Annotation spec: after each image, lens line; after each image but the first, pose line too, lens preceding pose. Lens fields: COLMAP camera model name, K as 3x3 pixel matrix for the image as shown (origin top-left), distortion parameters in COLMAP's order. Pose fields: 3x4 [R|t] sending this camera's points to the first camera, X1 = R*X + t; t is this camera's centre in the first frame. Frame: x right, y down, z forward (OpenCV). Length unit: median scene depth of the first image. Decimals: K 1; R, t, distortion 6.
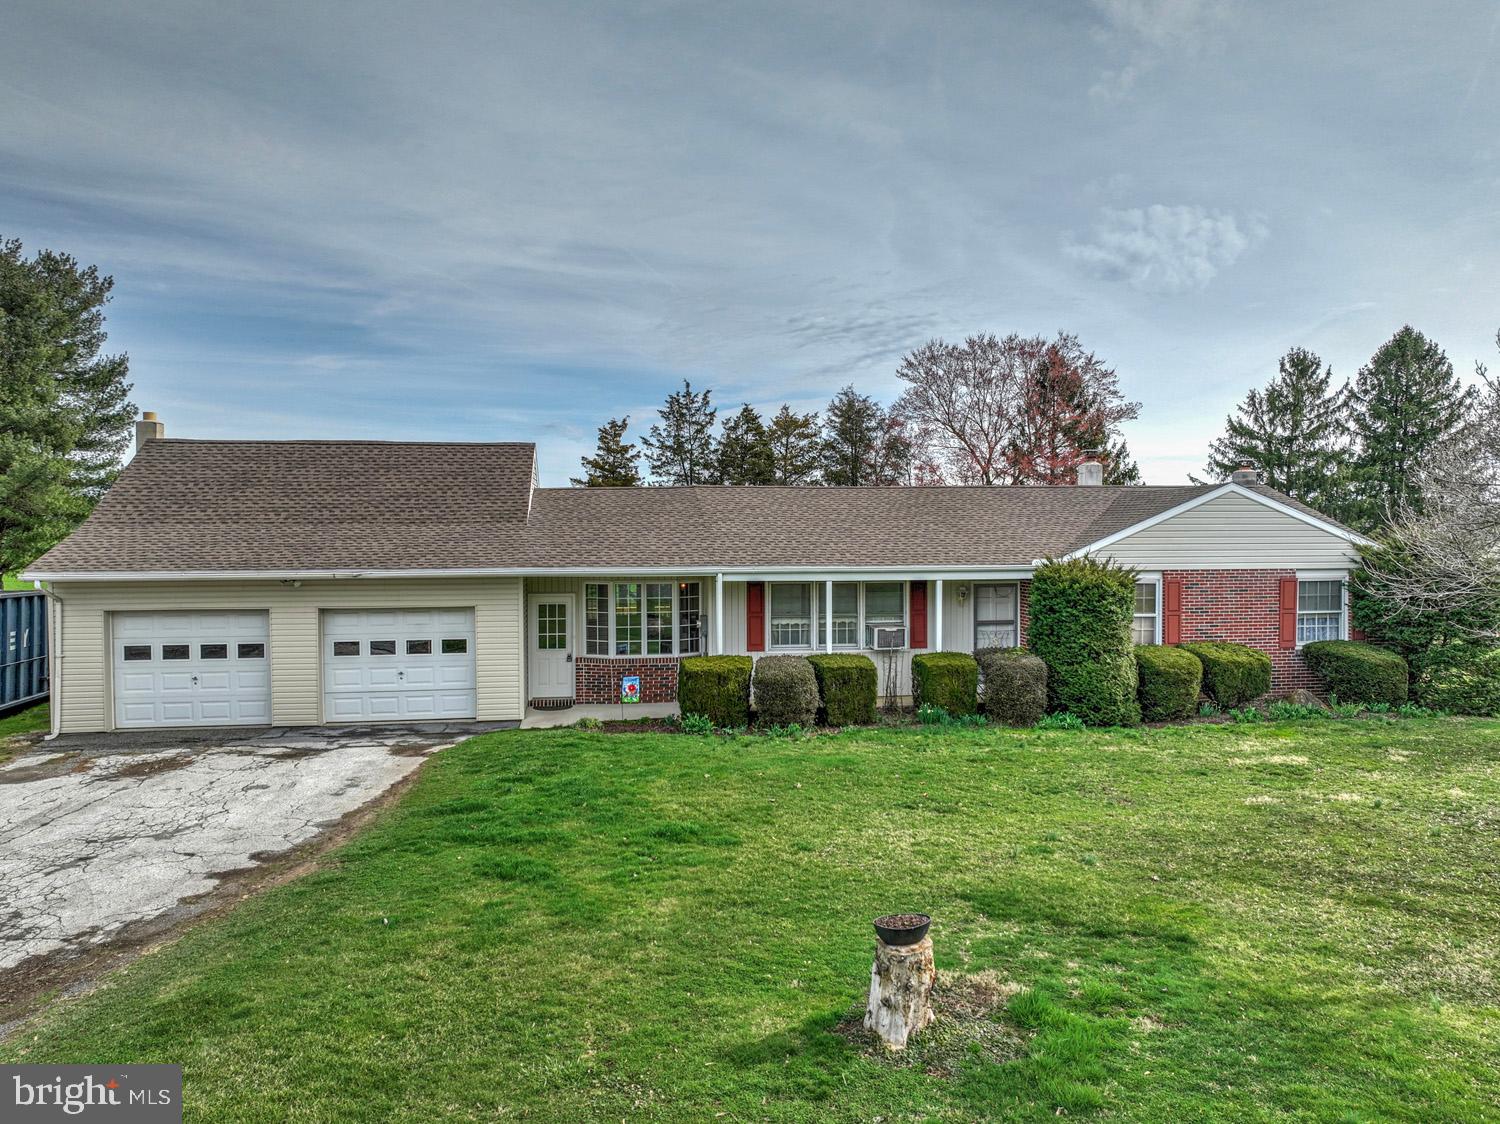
lens RADIAL K [[1042.6, 0, 756.1], [0, 1042.6, 565.1], [0, 0, 1]] dist [-0.008481, 0.021670]
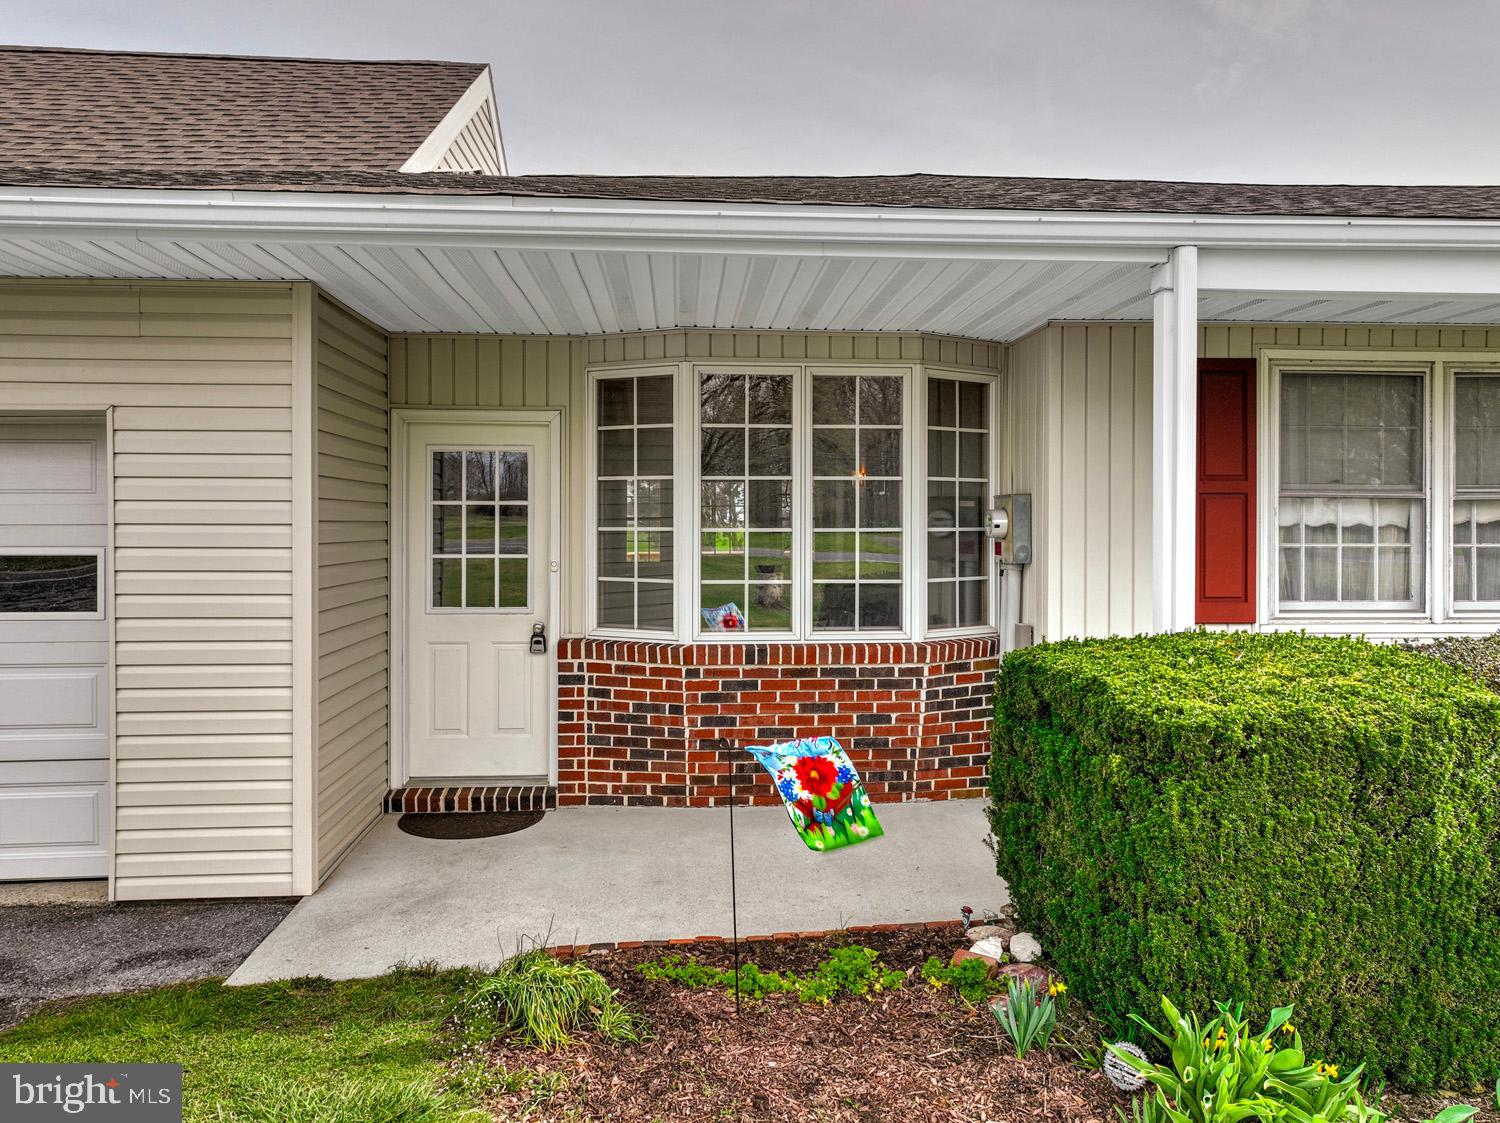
lens RADIAL K [[1042.6, 0, 747.8], [0, 1042.6, 560.4], [0, 0, 1]] dist [-0.008481, 0.021670]
pose [[0.995880, 0.006539, -0.090450, -0.096836], [-0.006510, 0.999979, 0.000619, 0.067186], [0.090452, -0.000027, 0.995901, 0.724340]]
